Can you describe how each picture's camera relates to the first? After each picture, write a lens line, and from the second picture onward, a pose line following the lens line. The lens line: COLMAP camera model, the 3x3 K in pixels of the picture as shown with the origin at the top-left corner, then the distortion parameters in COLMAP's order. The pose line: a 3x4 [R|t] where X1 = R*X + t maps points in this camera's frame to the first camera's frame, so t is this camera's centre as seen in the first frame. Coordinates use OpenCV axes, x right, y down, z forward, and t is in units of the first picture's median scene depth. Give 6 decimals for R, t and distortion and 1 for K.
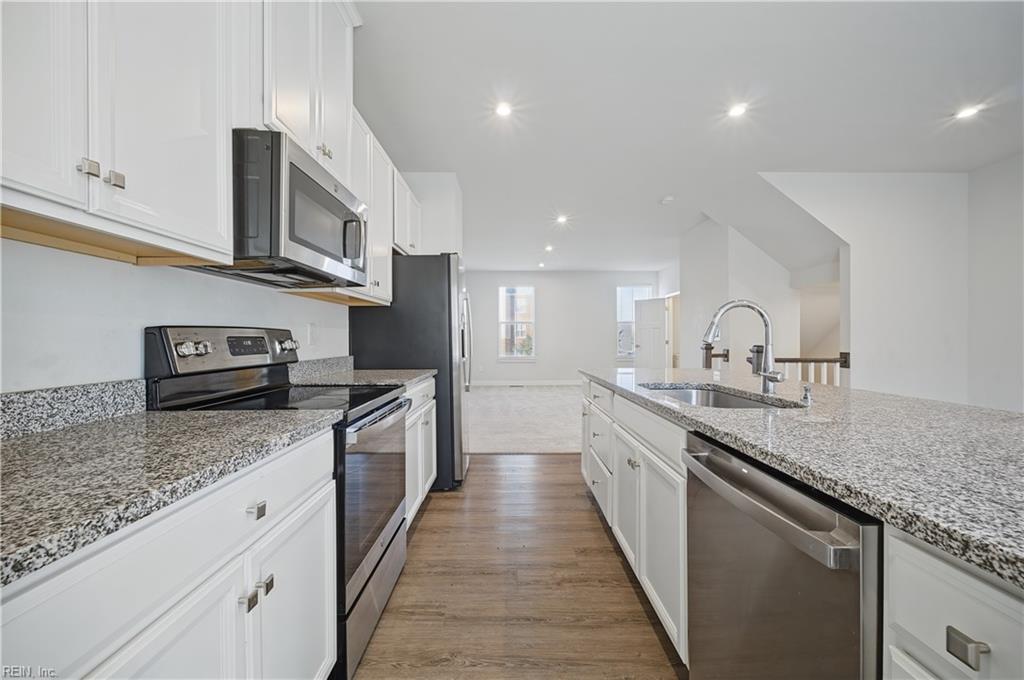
lens RADIAL K [[401.9, 0, 509.7], [0, 401.9, 338.4], [0, 0, 1]] dist [0.009000, 0.000289]
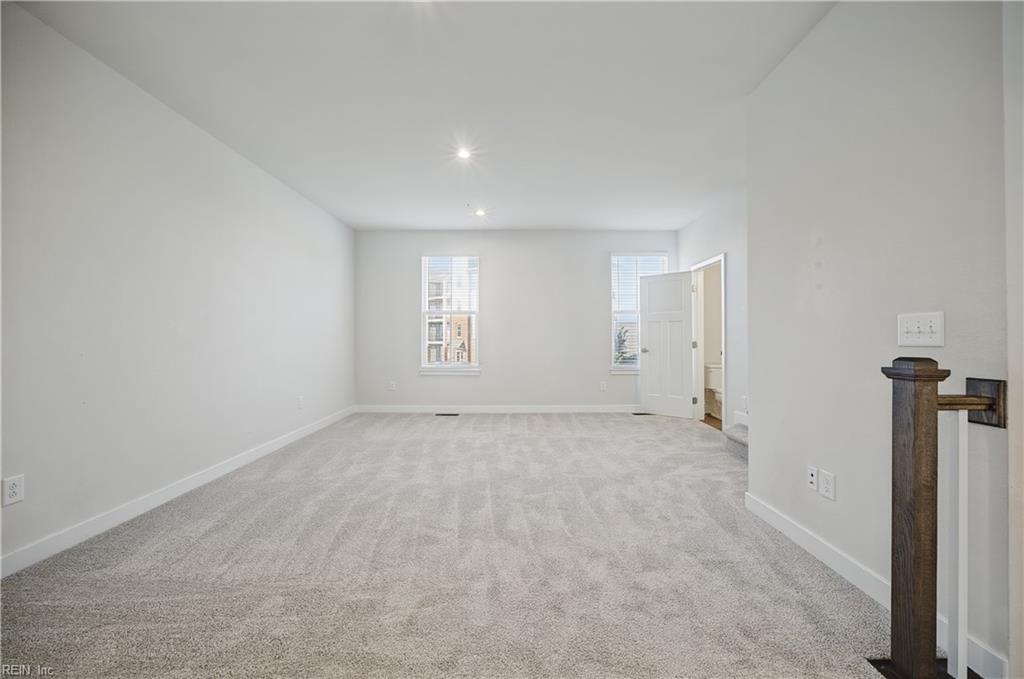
lens RADIAL K [[401.9, 0, 510.9], [0, 401.9, 335.6], [0, 0, 1]] dist [0.009000, 0.000289]
pose [[0.999912, 0.003687, -0.012737, 0.125993], [-0.003782, 0.999965, -0.007430, 0.001518], [0.012709, 0.007477, 0.999891, 0.397283]]
